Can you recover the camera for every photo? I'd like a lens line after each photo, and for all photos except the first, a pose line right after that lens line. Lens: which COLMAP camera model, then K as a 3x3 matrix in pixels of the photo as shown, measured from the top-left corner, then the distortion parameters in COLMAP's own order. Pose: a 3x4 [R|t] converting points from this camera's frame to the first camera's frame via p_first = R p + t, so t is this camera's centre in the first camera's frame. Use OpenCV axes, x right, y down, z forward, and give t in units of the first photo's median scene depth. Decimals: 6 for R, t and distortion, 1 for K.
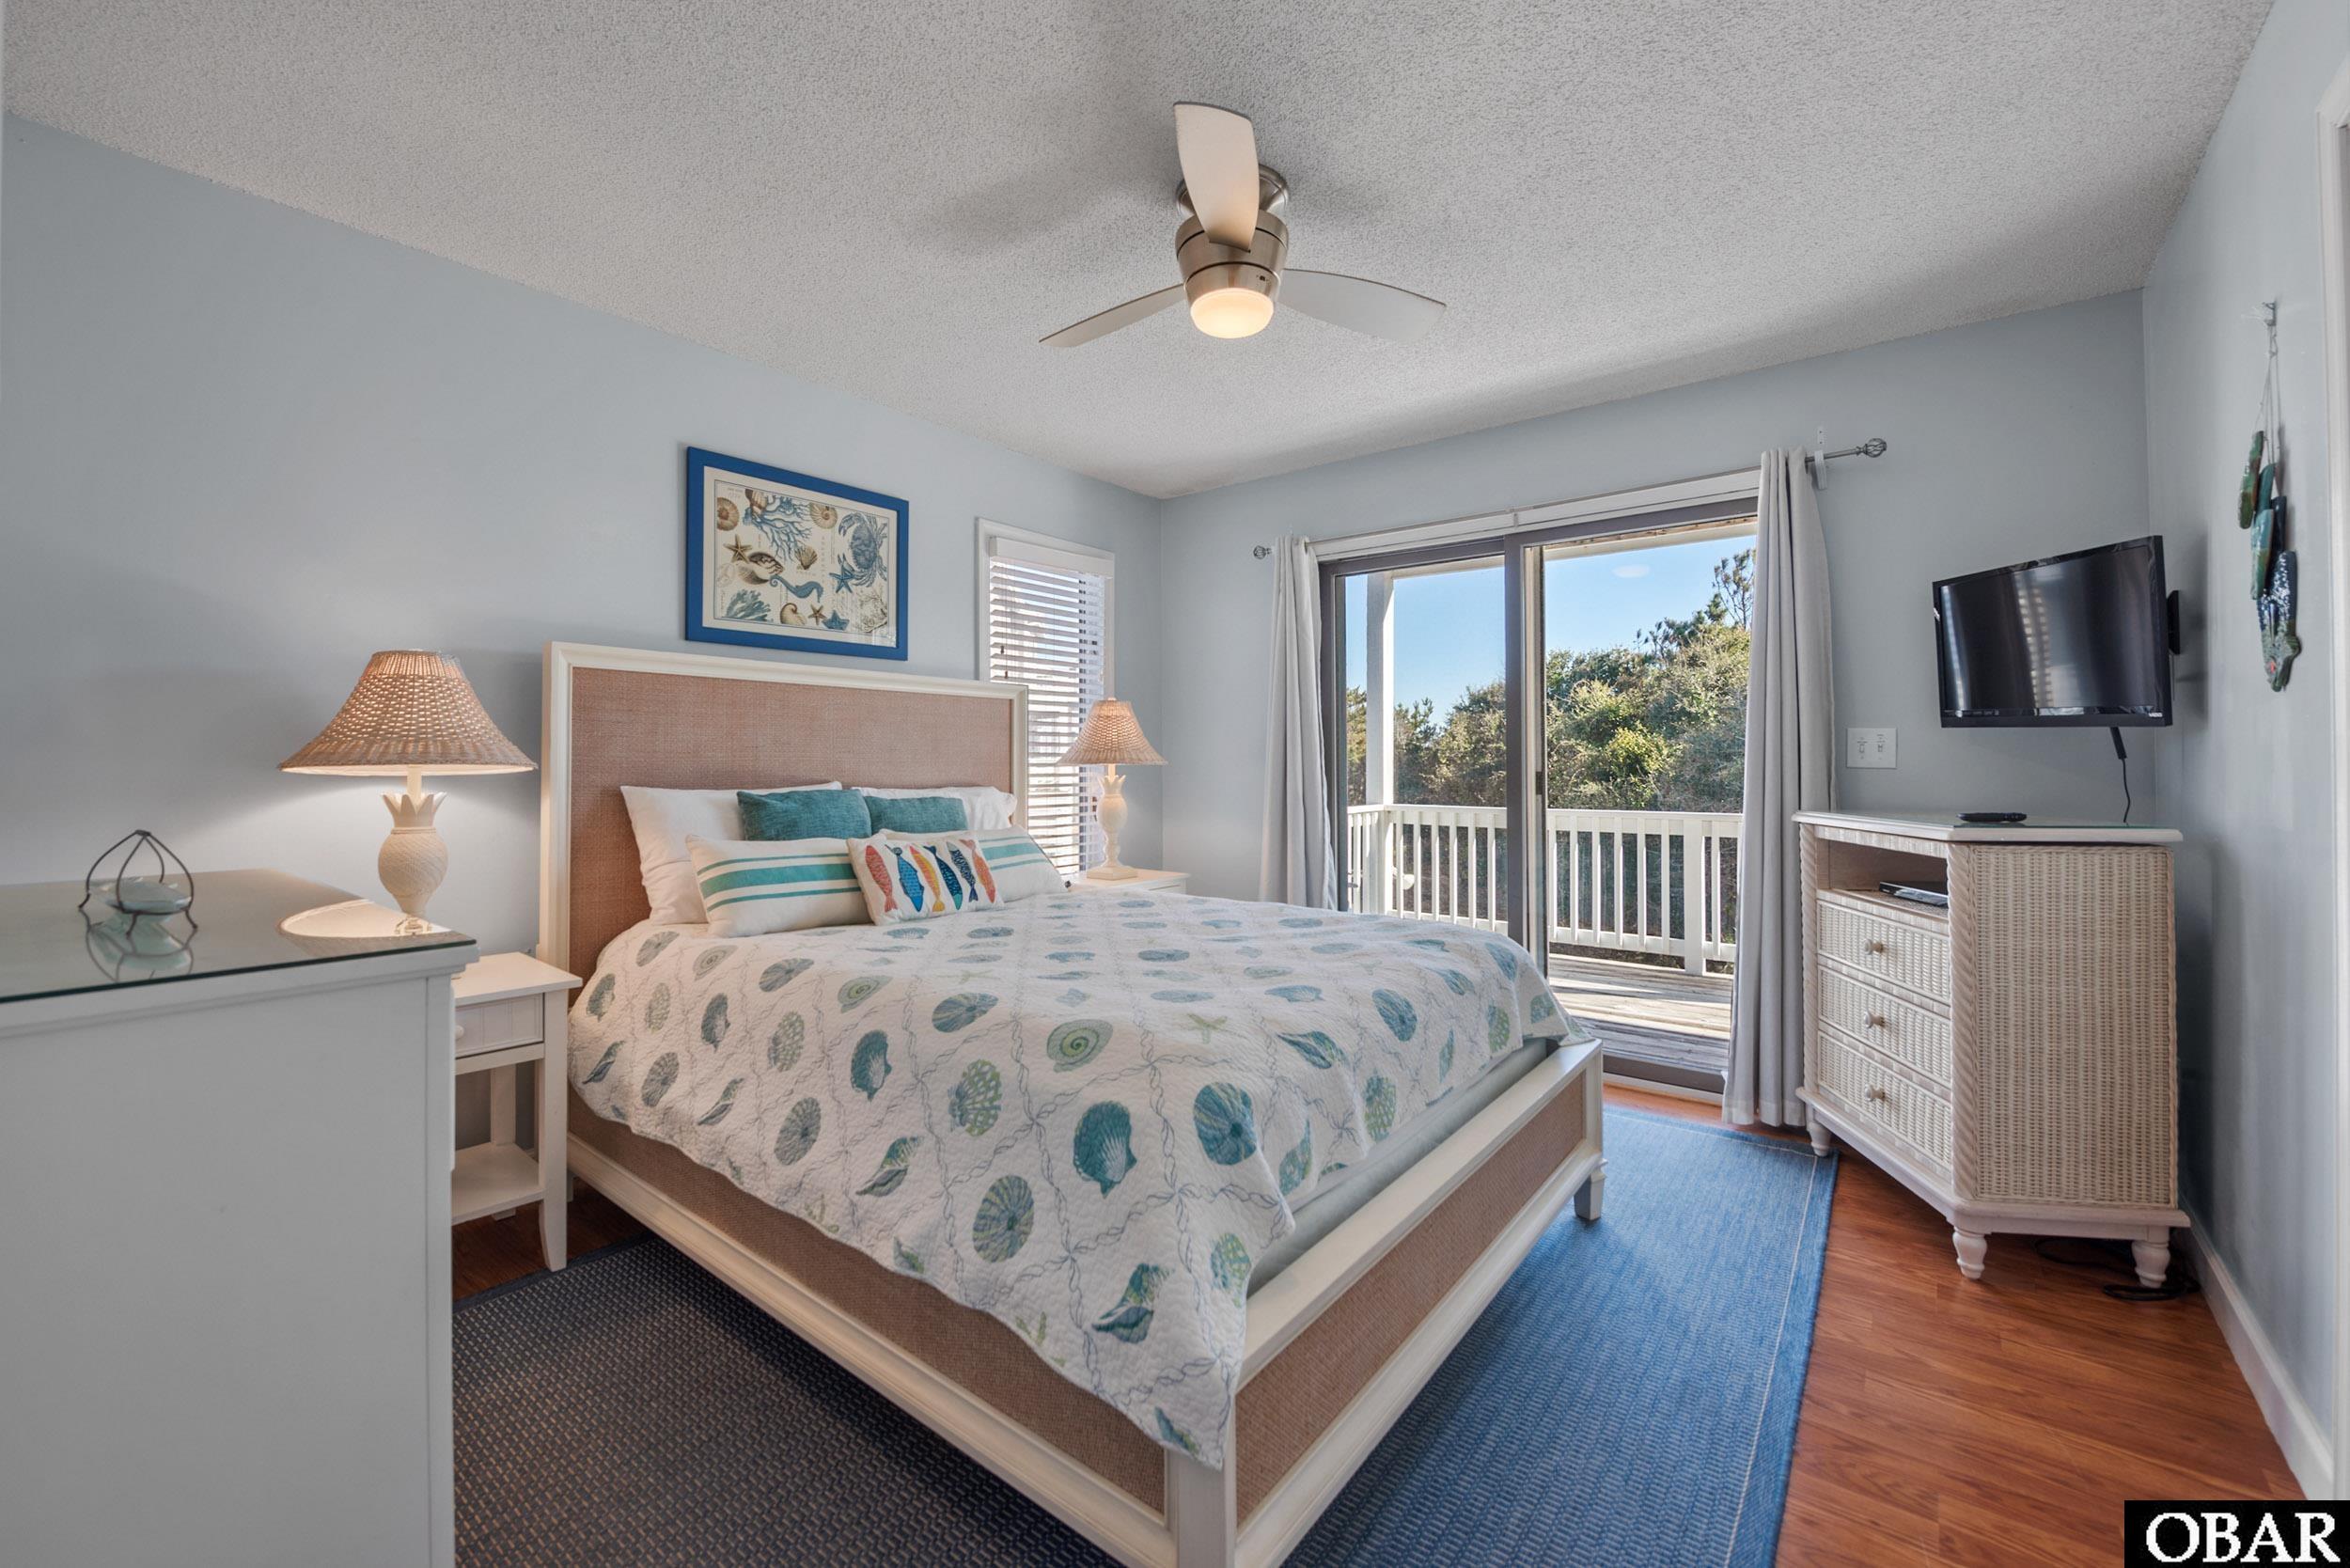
lens RADIAL K [[960.0, 0, 1178.4], [0, 960.0, 767.4], [0, 0, 1]] dist [0.001171, 0.000047]
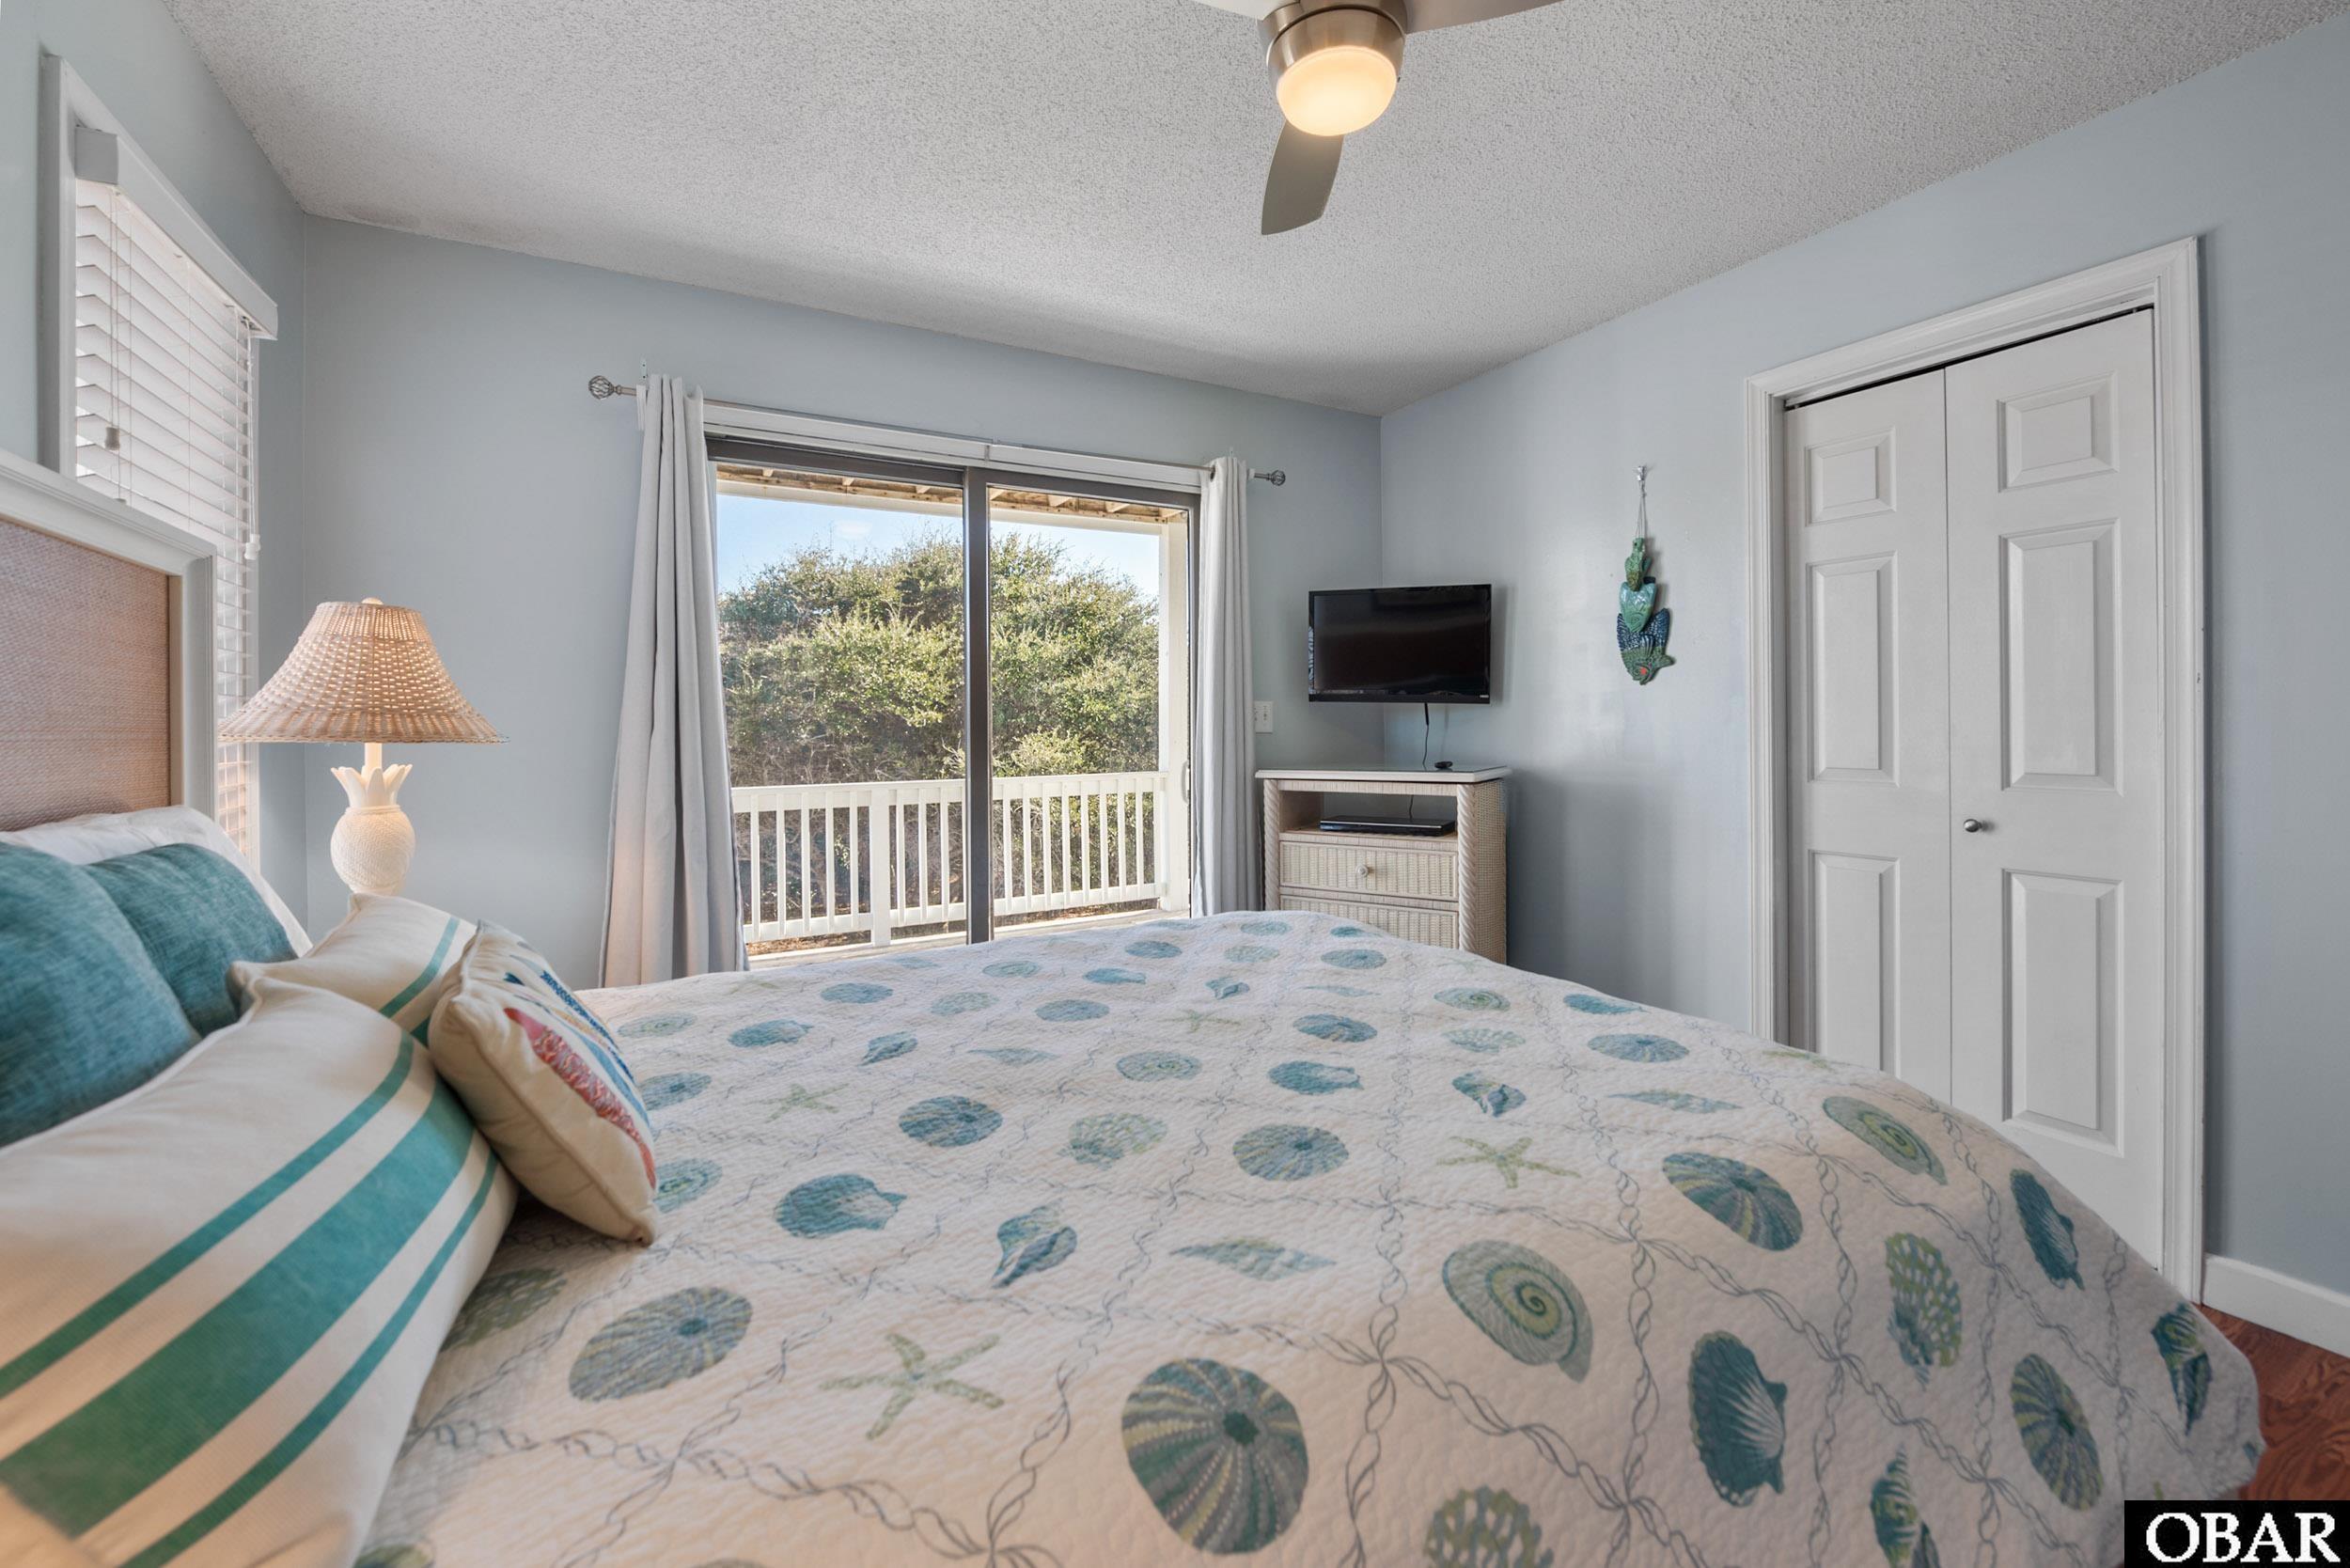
lens RADIAL K [[959.1, 0, 1180.8], [0, 959.1, 737.2], [0, 0, 1]] dist [-0.015288, -0.000179]
pose [[0.386223, -0.012895, 0.922315, -0.487837], [0.015183, 0.999856, 0.007621, -0.004686], [-0.922281, 0.011061, 0.386363, 0.640486]]
